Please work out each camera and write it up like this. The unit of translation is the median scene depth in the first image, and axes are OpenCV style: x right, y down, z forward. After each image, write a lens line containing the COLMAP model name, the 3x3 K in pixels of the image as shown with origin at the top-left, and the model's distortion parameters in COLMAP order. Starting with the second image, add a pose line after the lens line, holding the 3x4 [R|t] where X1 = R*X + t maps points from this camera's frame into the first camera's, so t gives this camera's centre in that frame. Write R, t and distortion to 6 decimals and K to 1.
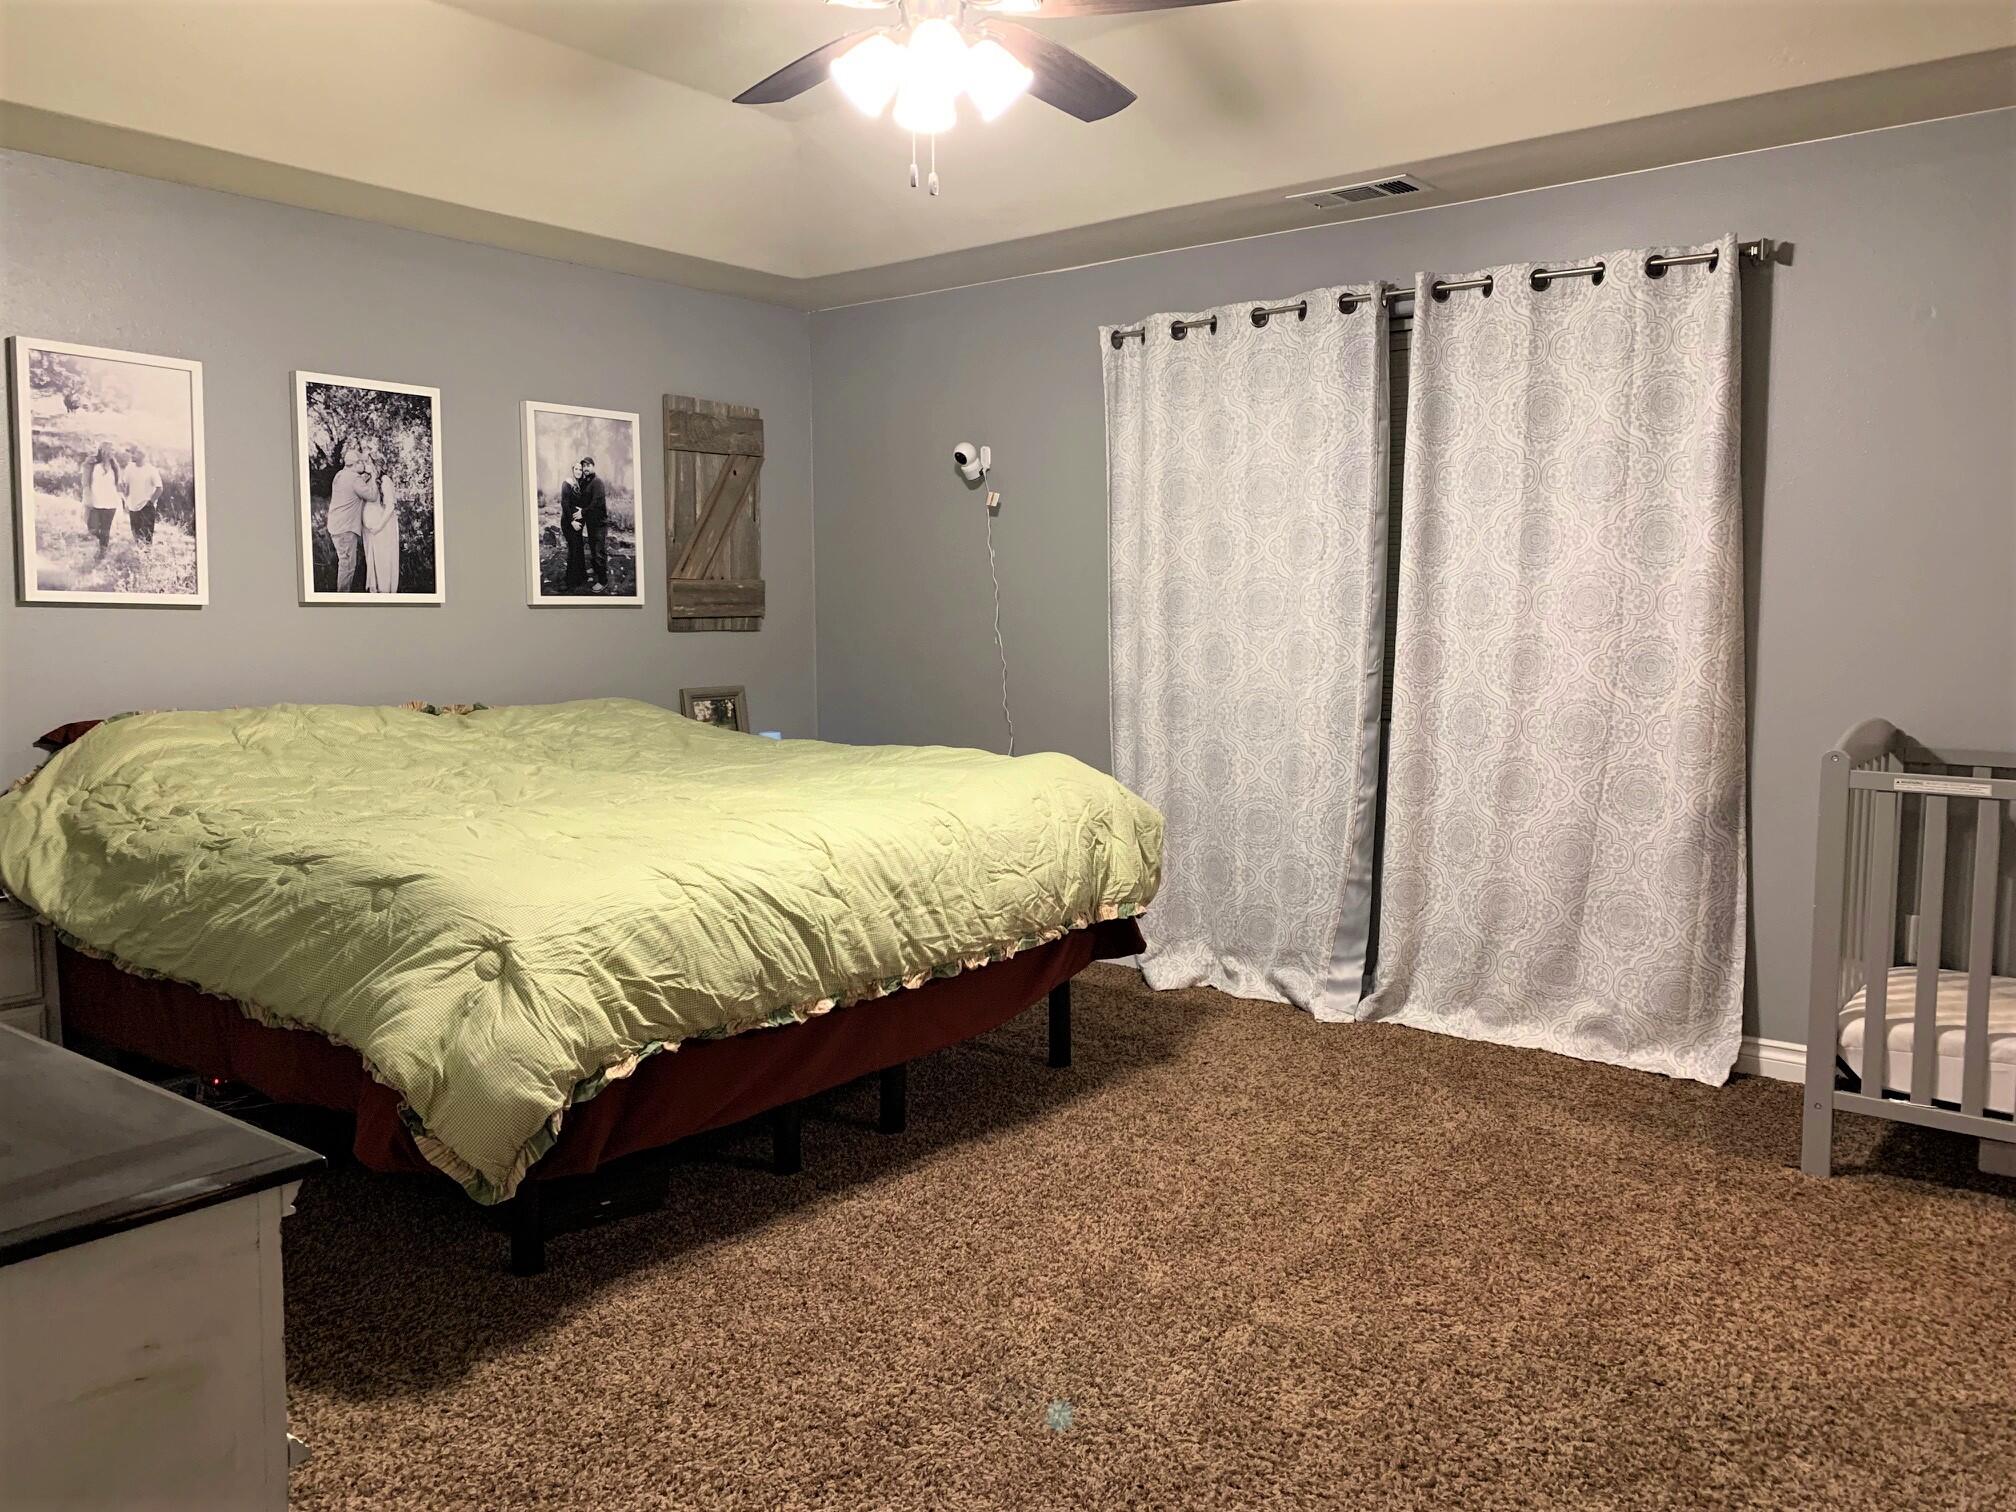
lens RADIAL K [[1531.1, 0, 1008.3], [0, 1531.1, 760.1], [0, 0, 1]] dist [0.053045, -0.031774]
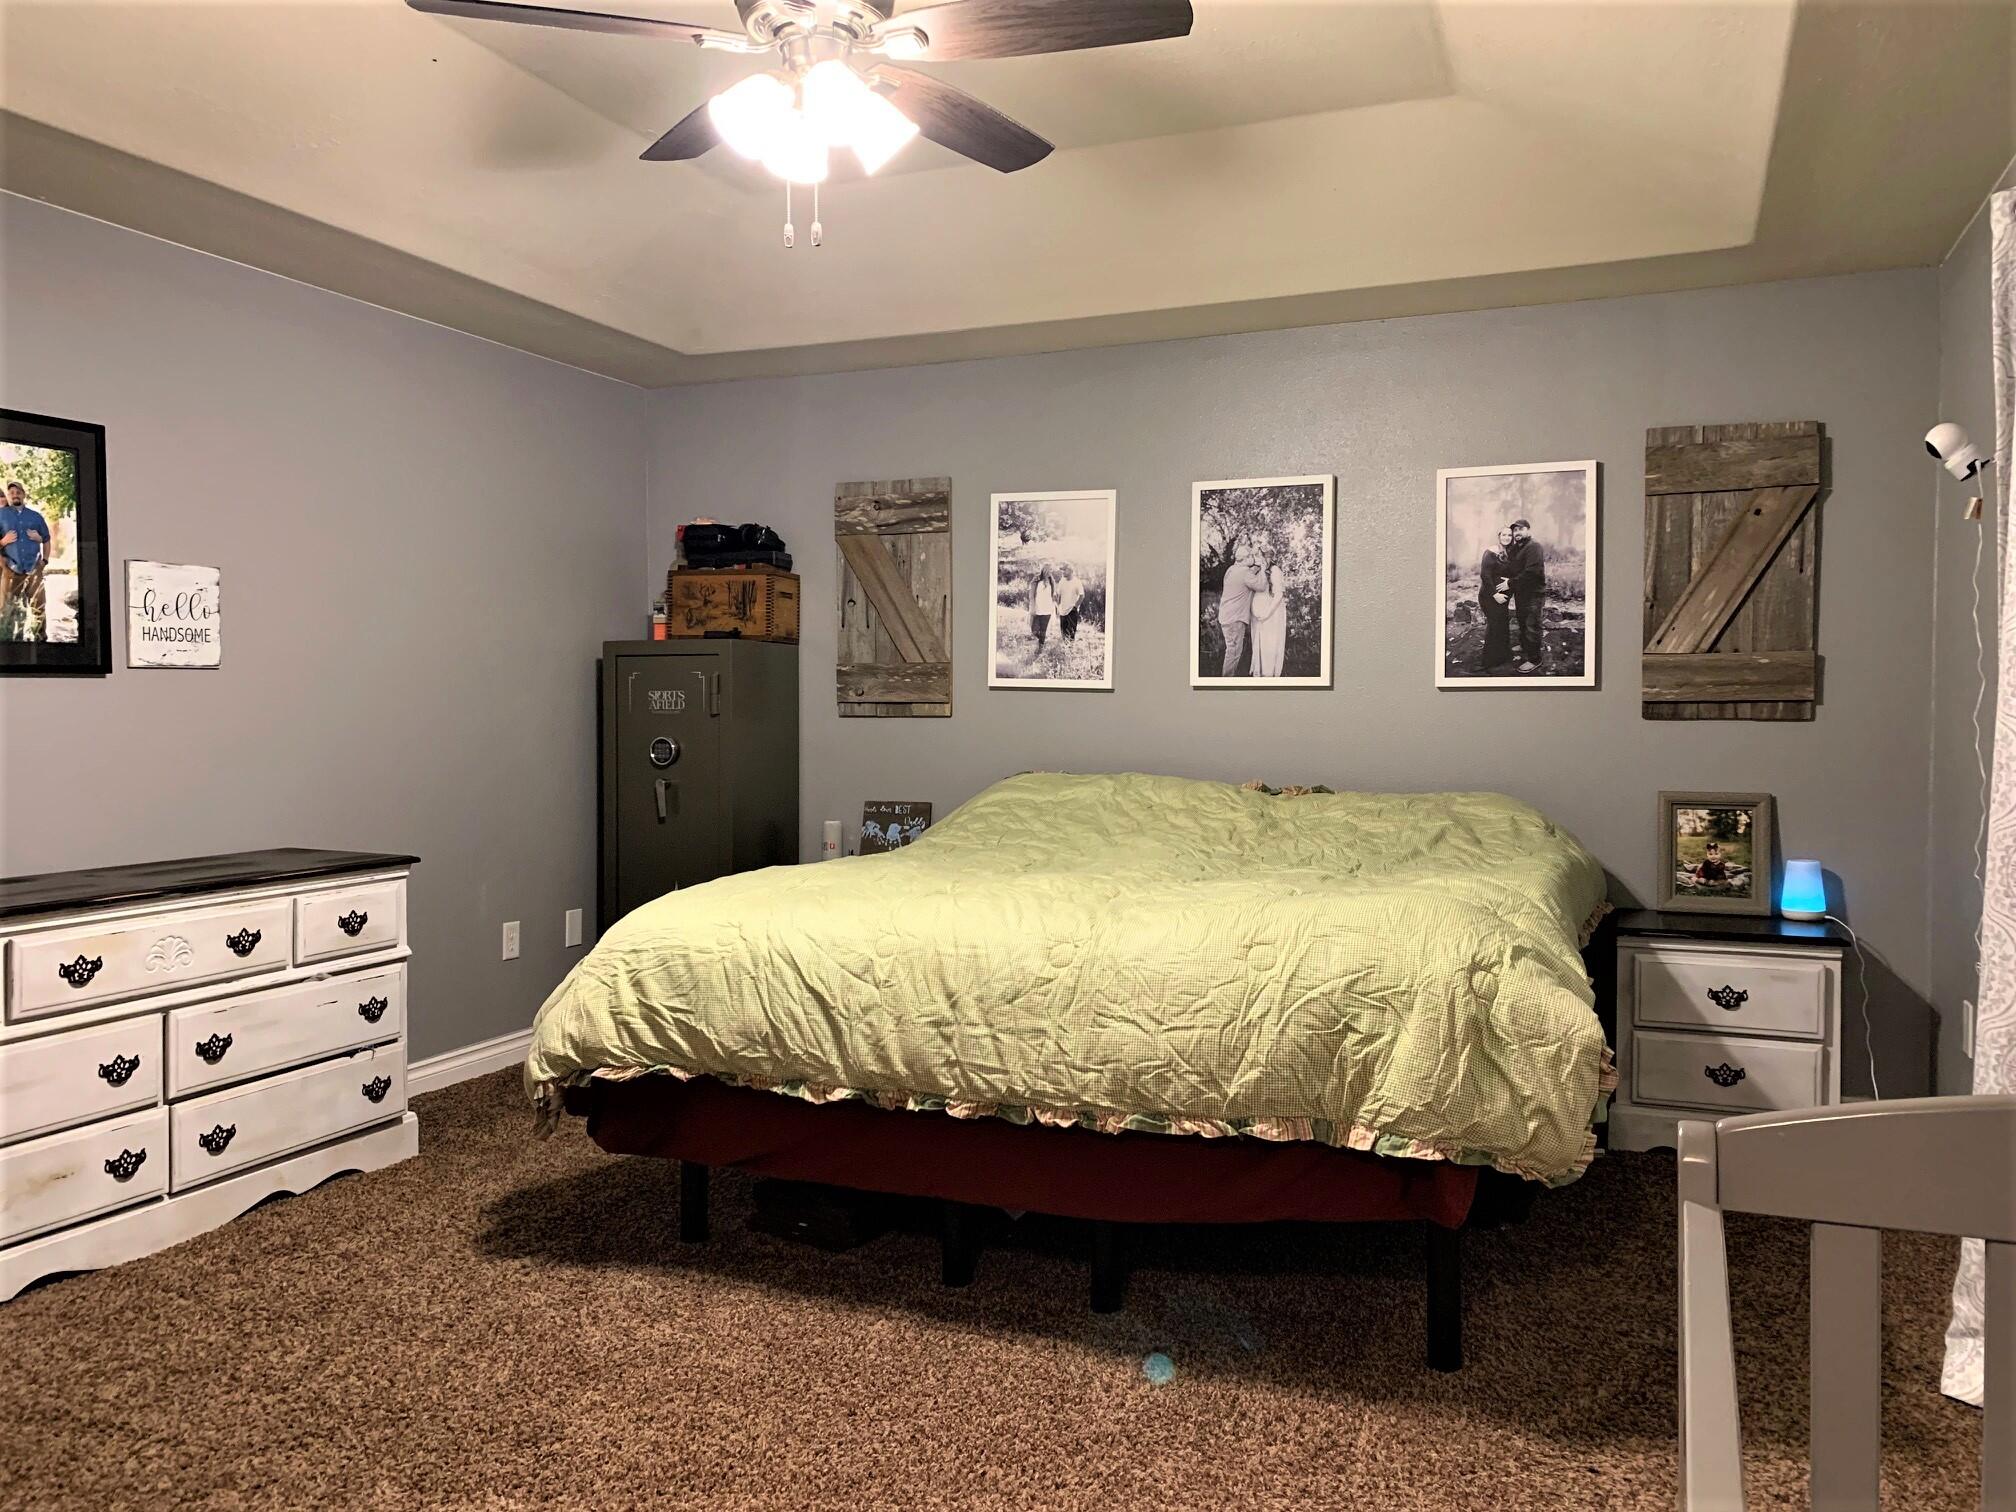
lens RADIAL K [[1531.1, 0, 1003.9], [0, 1531.1, 754.4], [0, 0, 1]] dist [0.053045, -0.031774]
pose [[0.266953, 0.036928, -0.963002, 0.583422], [-0.098247, 0.995102, 0.010924, -0.051514], [0.958688, 0.091696, 0.269274, 0.575306]]
